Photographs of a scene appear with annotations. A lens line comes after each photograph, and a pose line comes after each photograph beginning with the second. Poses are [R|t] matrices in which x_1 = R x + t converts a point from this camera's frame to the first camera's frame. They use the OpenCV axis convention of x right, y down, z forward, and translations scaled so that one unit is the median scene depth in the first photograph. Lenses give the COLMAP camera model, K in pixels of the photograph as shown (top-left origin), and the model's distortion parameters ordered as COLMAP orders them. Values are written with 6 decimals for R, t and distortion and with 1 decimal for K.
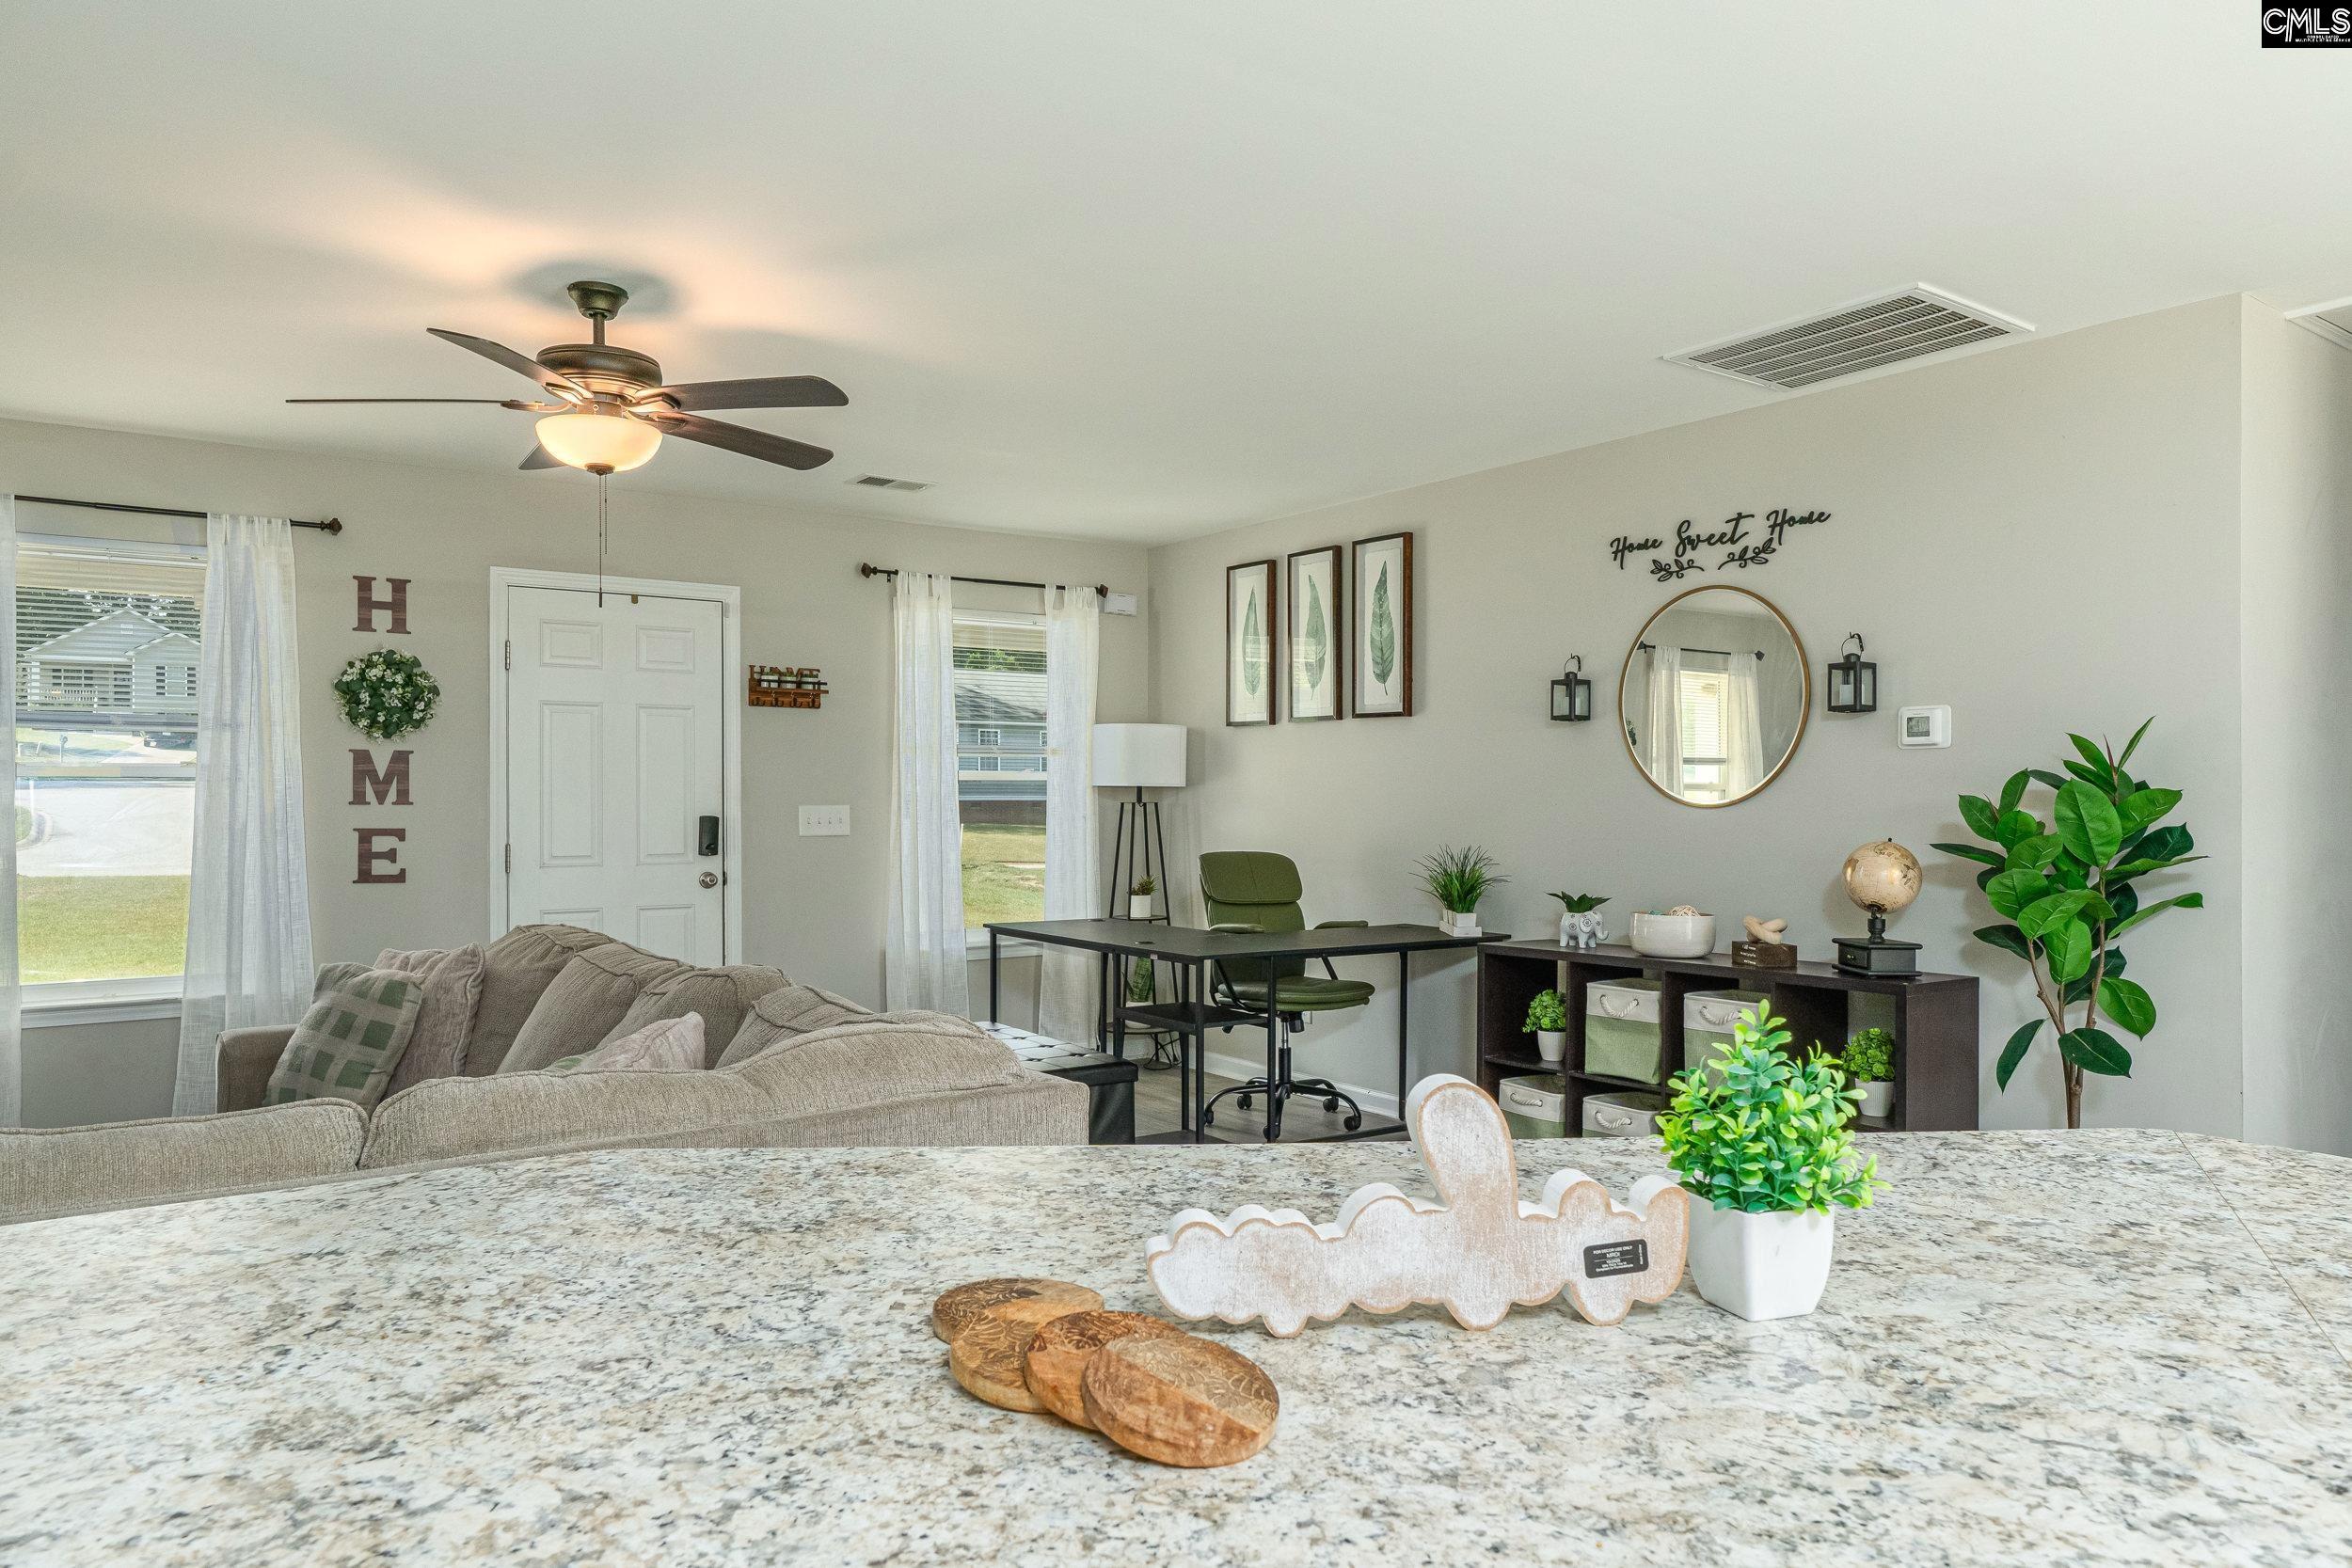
lens RADIAL K [[1468.6, 0, 1173.8], [0, 1468.6, 789.6], [0, 0, 1]] dist [0.009985, 0.000665]
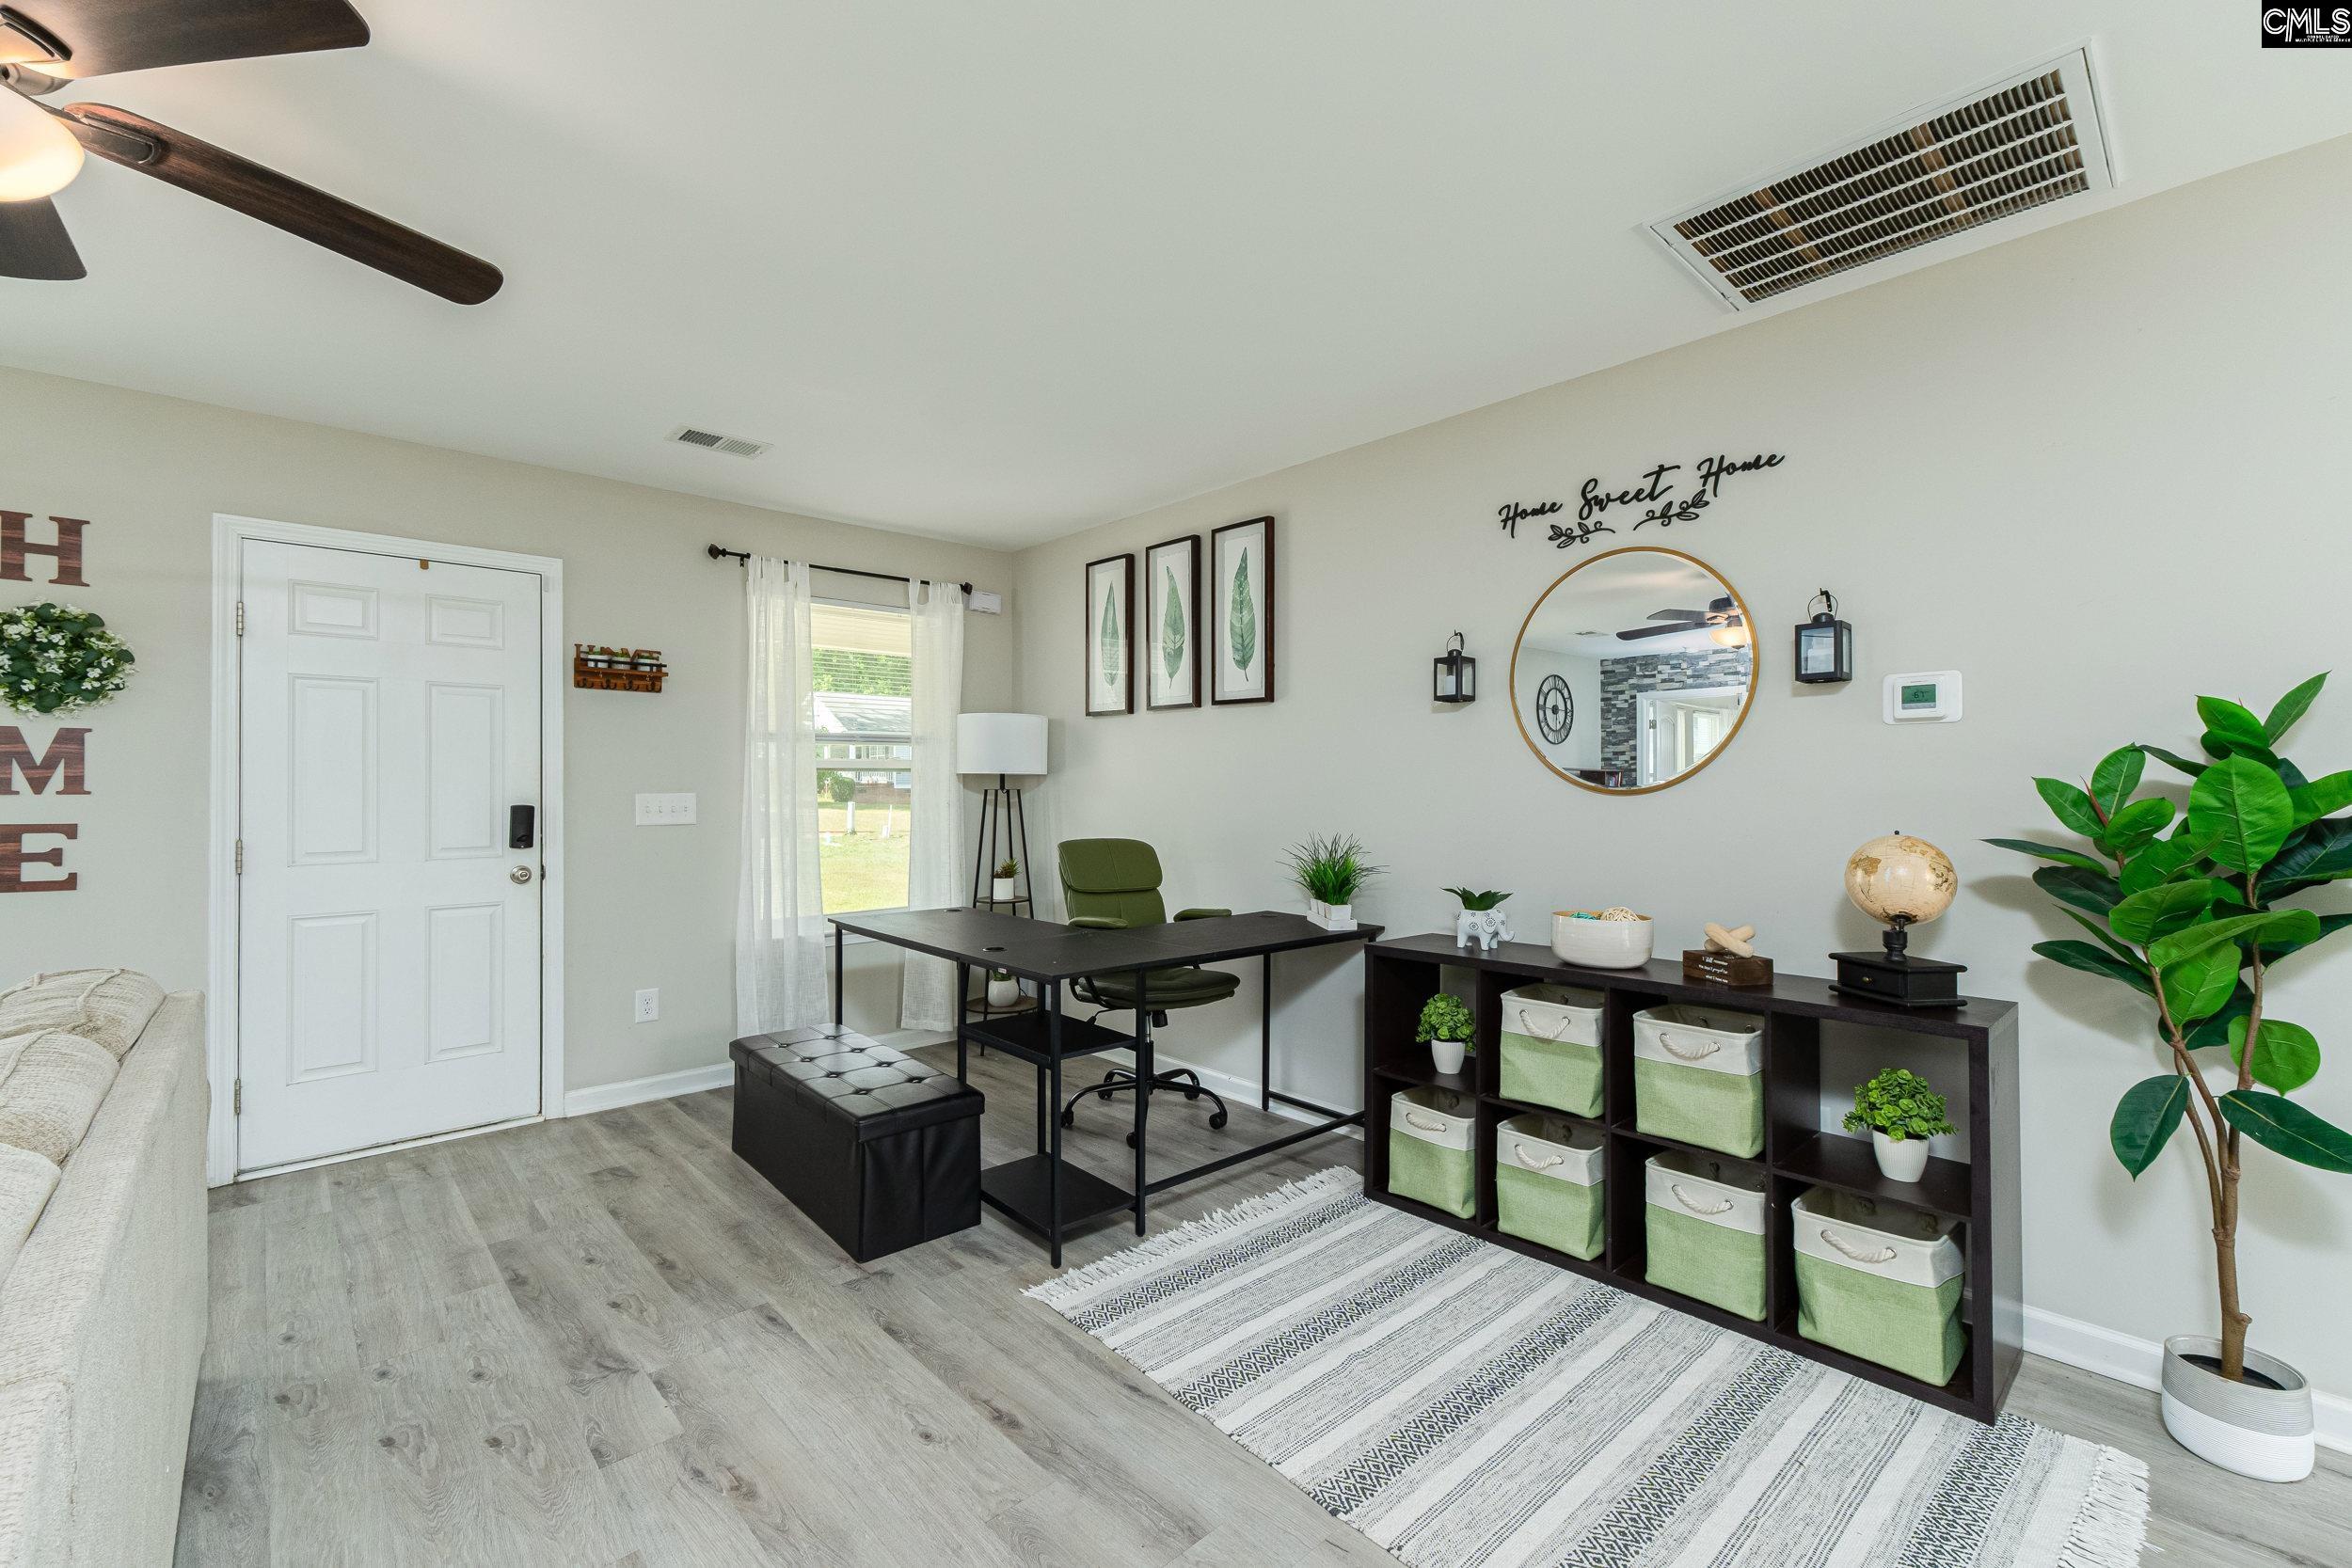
lens RADIAL K [[1008.9, 0, 1182.9], [0, 1008.9, 777.8], [0, 0, 1]] dist [0.015423, -0.000044]
pose [[0.990966, -0.000798, 0.134107, 0.010131], [0.001123, 0.999997, -0.002349, 0.003135], [-0.134105, 0.002479, 0.990964, 0.353423]]
